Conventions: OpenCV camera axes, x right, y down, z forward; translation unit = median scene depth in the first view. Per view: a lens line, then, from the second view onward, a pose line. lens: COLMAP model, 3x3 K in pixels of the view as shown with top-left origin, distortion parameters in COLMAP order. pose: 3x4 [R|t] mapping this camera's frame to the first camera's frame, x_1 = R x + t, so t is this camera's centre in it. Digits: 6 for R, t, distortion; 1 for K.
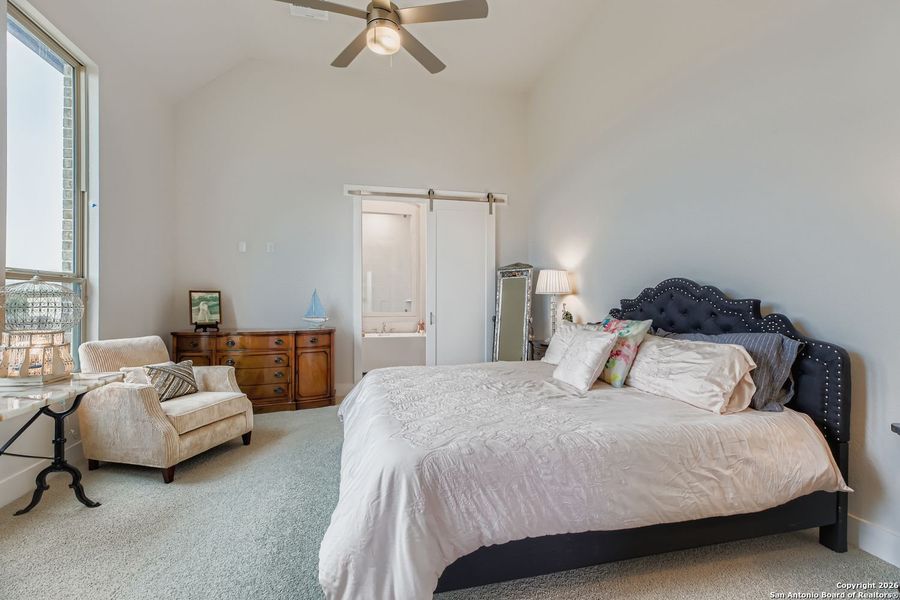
lens RADIAL K [[407.2, 0, 453.8], [0, 407.2, 298.7], [0, 0, 1]] dist [-0.006825, 0.002389]
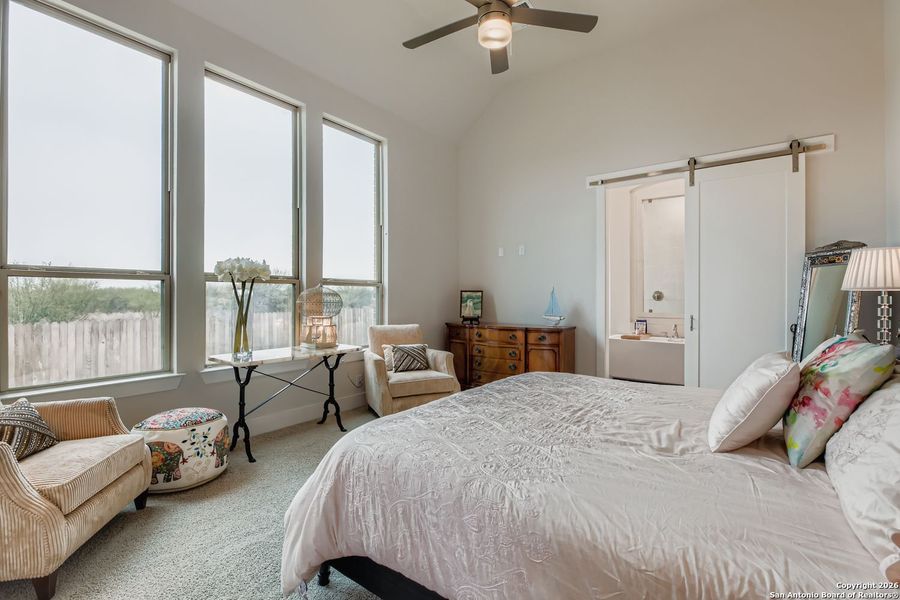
lens RADIAL K [[407.2, 0, 448.2], [0, 407.2, 297.1], [0, 0, 1]] dist [-0.006825, 0.002389]
pose [[0.638568, 0.004128, -0.769554, 0.298489], [-0.002746, 0.999991, 0.003086, -0.003071], [0.769560, 0.000143, 0.638574, 0.169300]]
